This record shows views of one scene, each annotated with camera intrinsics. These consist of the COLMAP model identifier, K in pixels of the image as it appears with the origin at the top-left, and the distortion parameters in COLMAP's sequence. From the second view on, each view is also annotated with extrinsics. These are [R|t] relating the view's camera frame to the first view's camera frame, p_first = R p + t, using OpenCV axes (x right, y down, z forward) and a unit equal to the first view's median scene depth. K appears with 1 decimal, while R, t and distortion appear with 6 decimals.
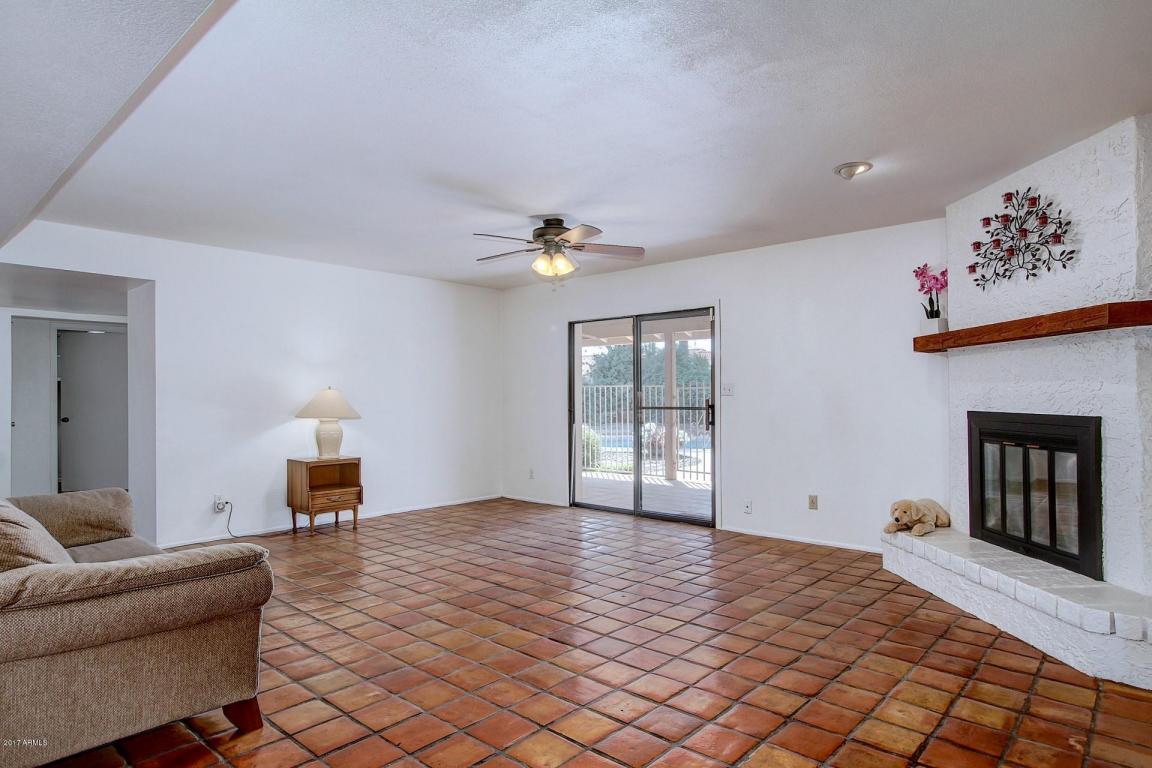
lens RADIAL K [[661.5, 0, 576.0], [0, 661.5, 384.0], [0, 0, 1]] dist [0.000070, -0.002649]
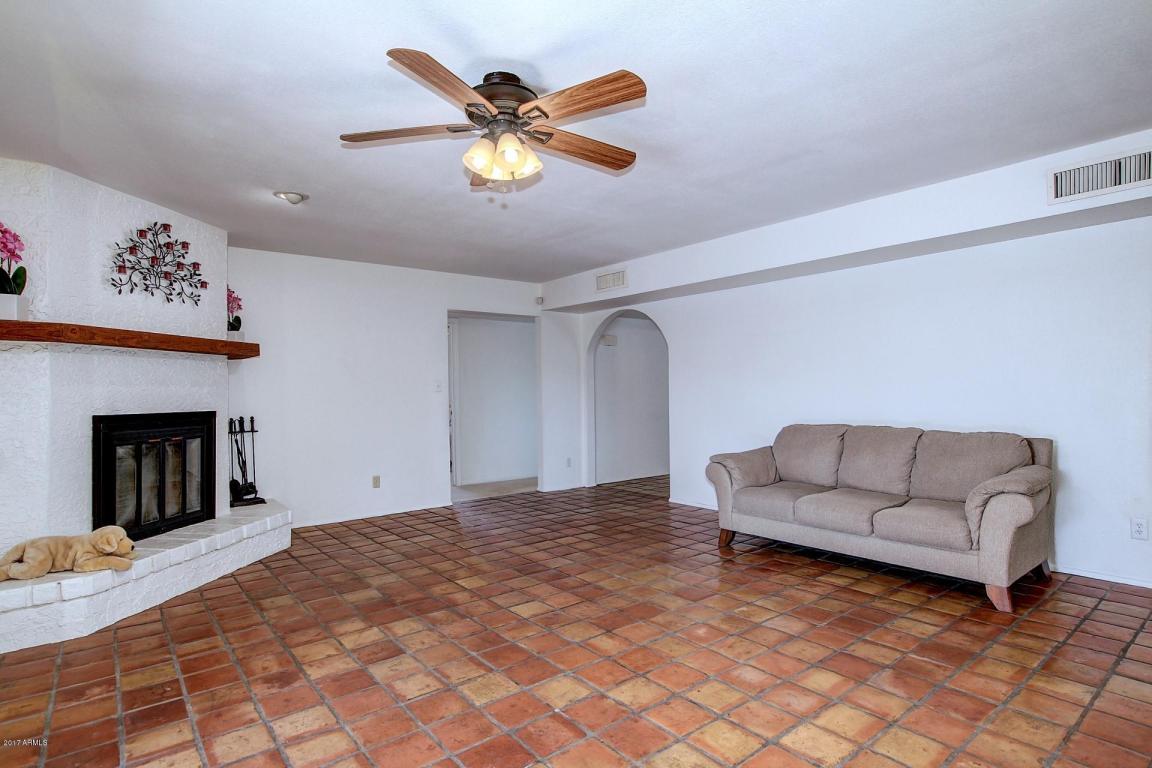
lens RADIAL K [[592.6, 0, 576.4], [0, 592.6, 390.5], [0, 0, 1]] dist [-0.023171, -0.000682]
pose [[-0.985782, 0.019877, 0.166848, -0.222144], [0.017556, 0.999728, -0.015374, 0.032040], [-0.167108, -0.012227, -0.985863, 1.878077]]
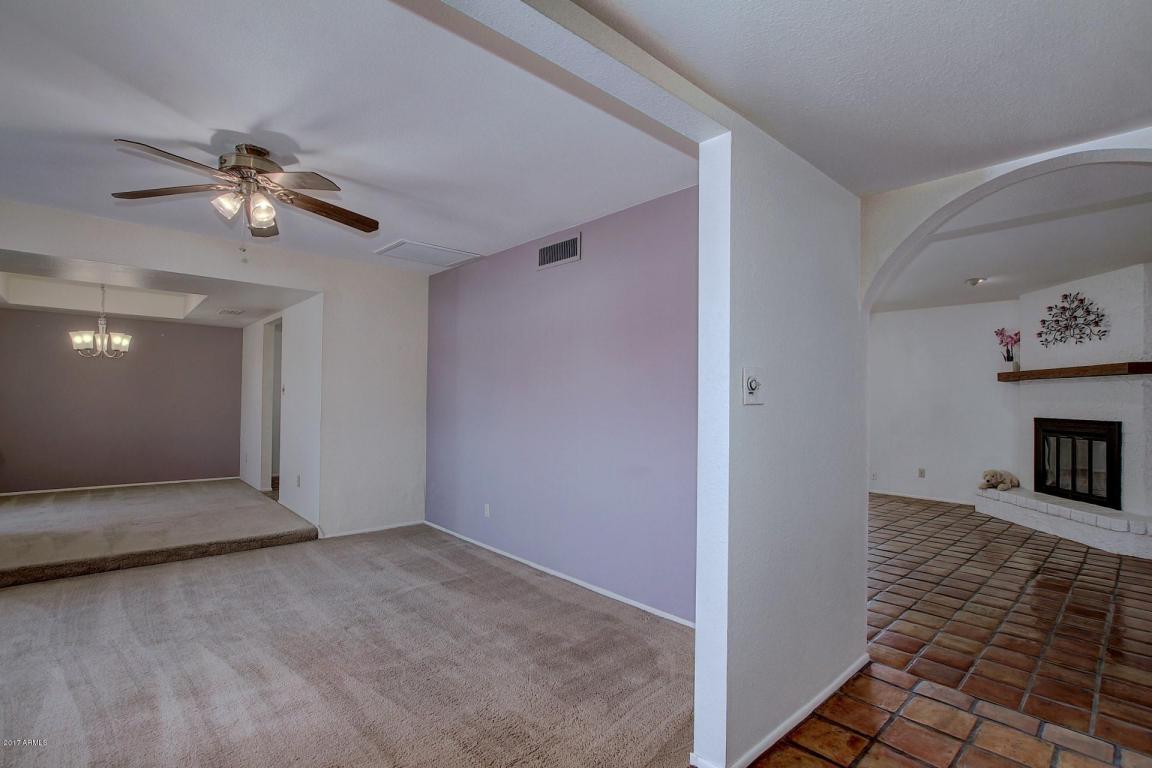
lens RADIAL K [[539.1, 0, 583.9], [0, 539.1, 387.6], [0, 0, 1]] dist [-0.022819, 0.001239]
pose [[0.995461, 0.017407, -0.093564, -0.484981], [-0.017961, 0.999826, -0.005081, -0.009621], [0.093460, 0.006739, 0.995600, -0.521744]]
